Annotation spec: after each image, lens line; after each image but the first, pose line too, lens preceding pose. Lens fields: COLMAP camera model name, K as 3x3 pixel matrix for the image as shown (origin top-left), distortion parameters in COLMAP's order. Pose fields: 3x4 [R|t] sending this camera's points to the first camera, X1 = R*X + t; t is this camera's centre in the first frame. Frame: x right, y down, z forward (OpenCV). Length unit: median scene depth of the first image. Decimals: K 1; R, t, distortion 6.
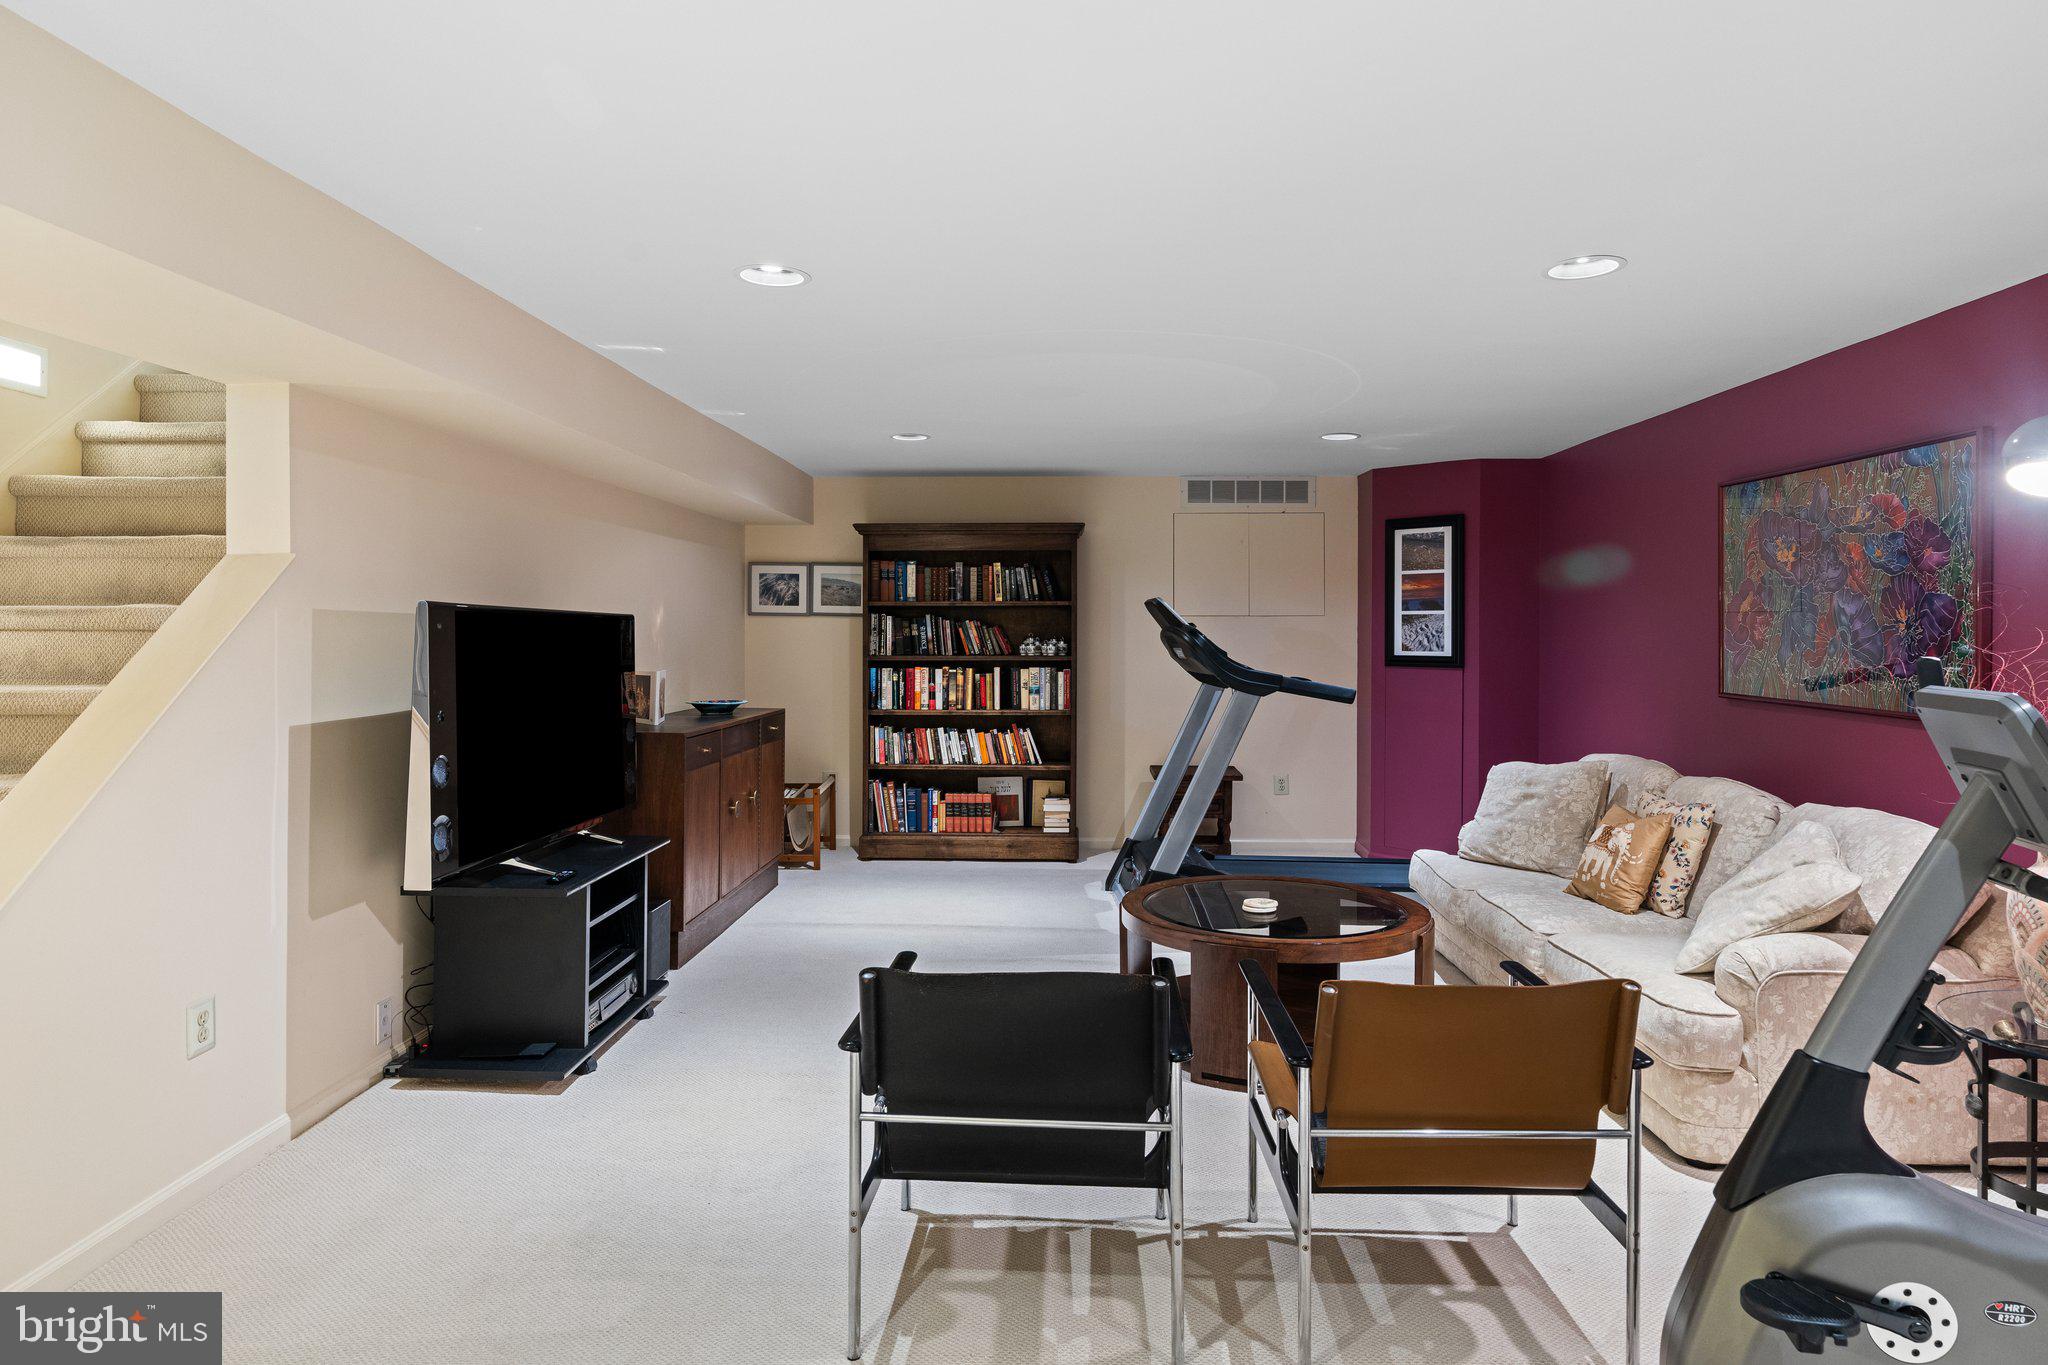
lens RADIAL K [[1189.2, 0, 1026.1], [0, 1189.2, 635.3], [0, 0, 1]] dist [-0.005562, 0.001008]
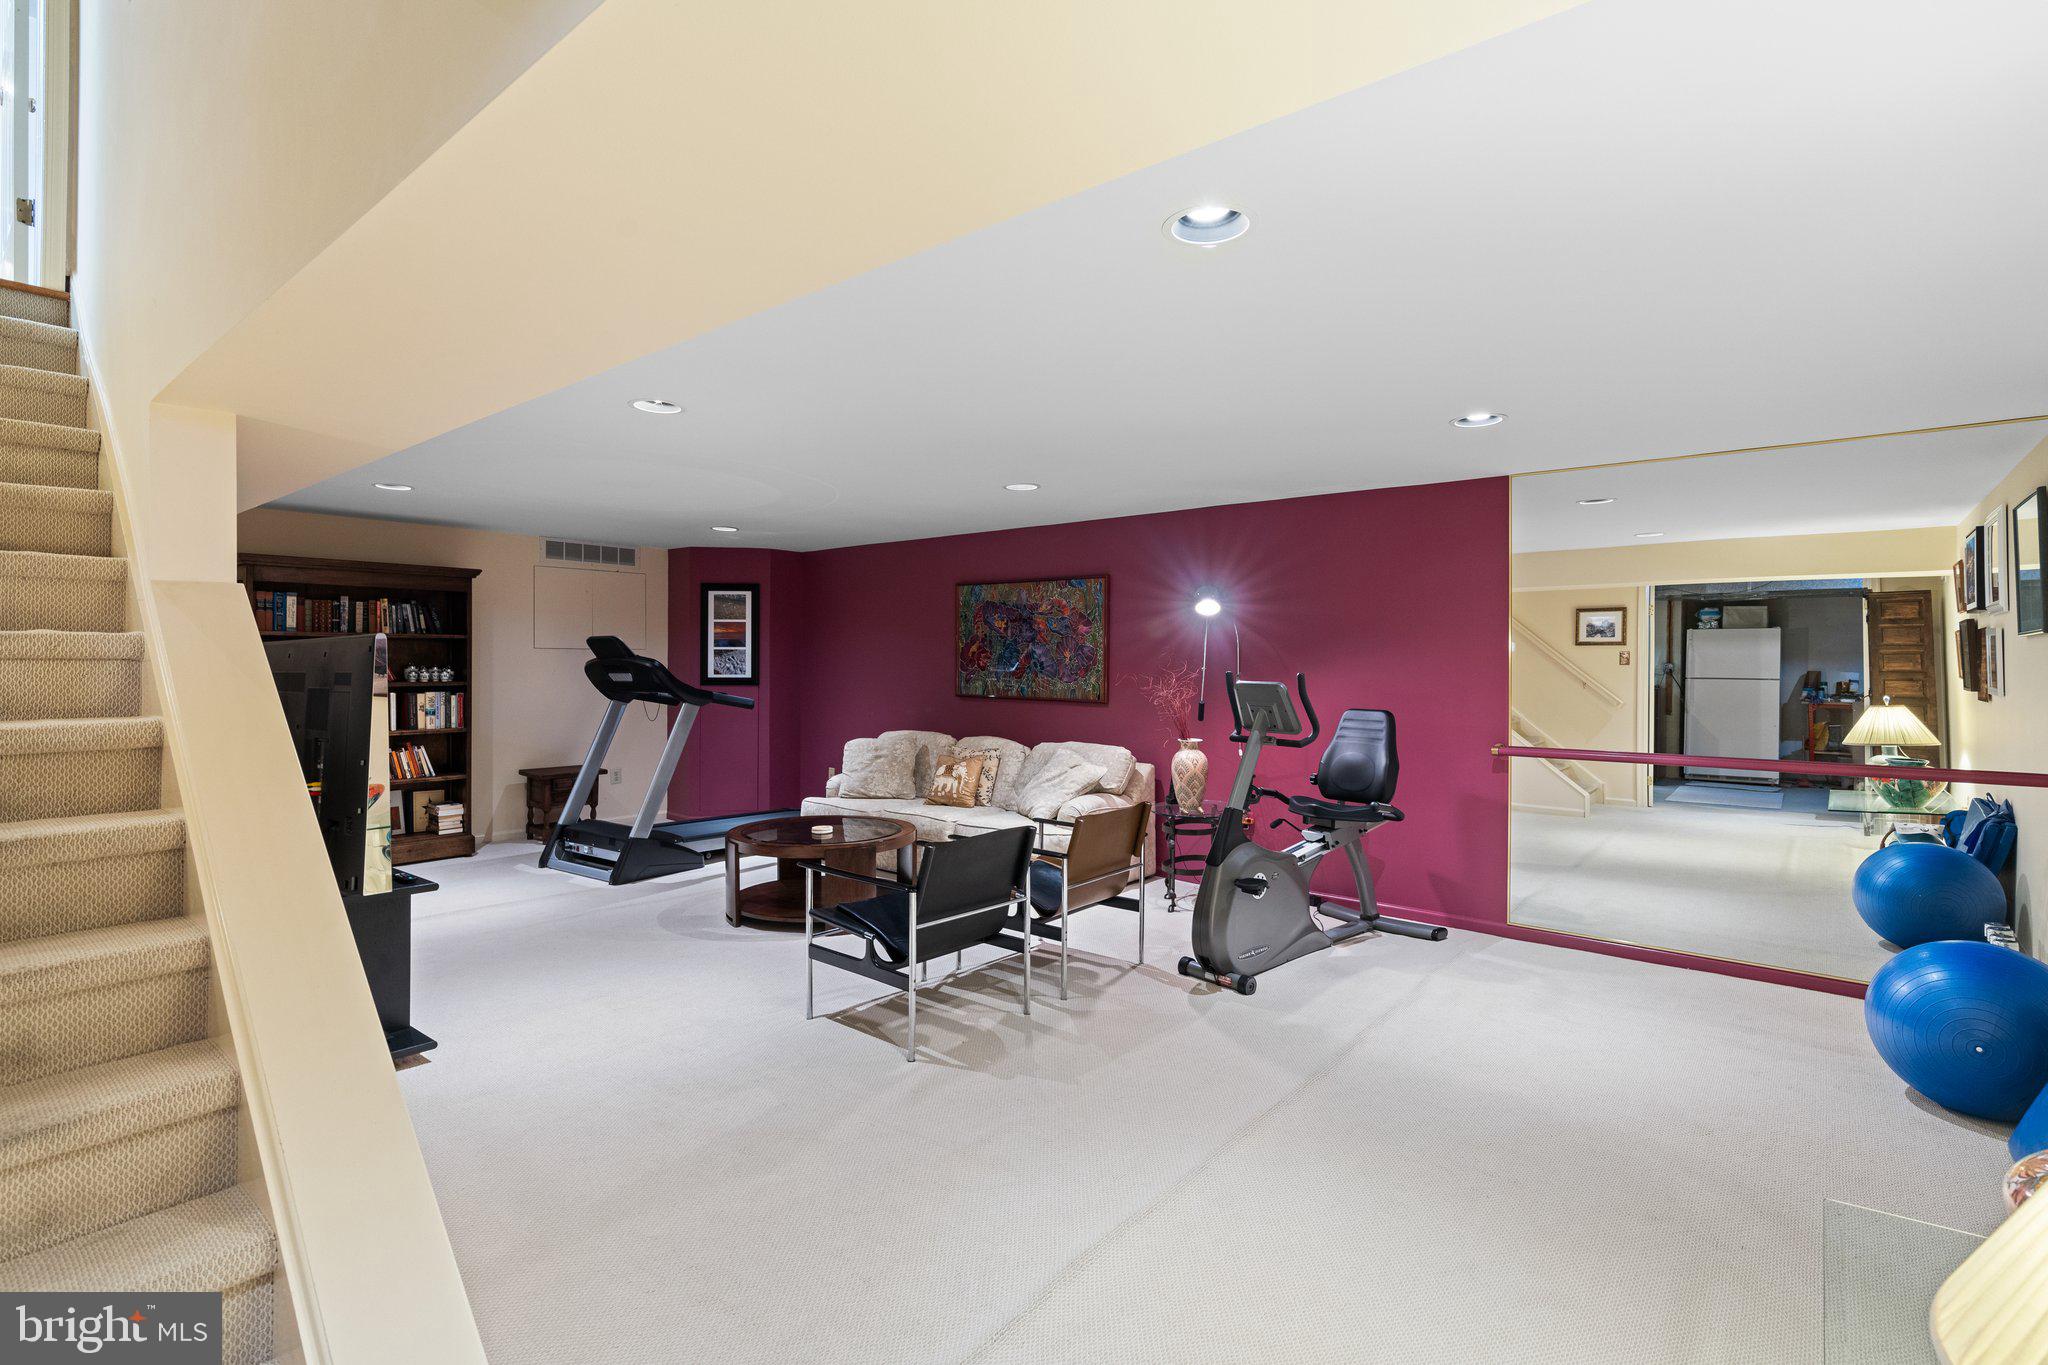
lens RADIAL K [[935.6, 0, 1027.3], [0, 935.6, 661.6], [0, 0, 1]] dist [-0.007447, 0.000721]
pose [[0.619066, 0.000633, 0.785339, -0.346583], [0.000443, 0.999999, -0.001155, -0.001067], [-0.785339, 0.001063, 0.619065, -0.008670]]
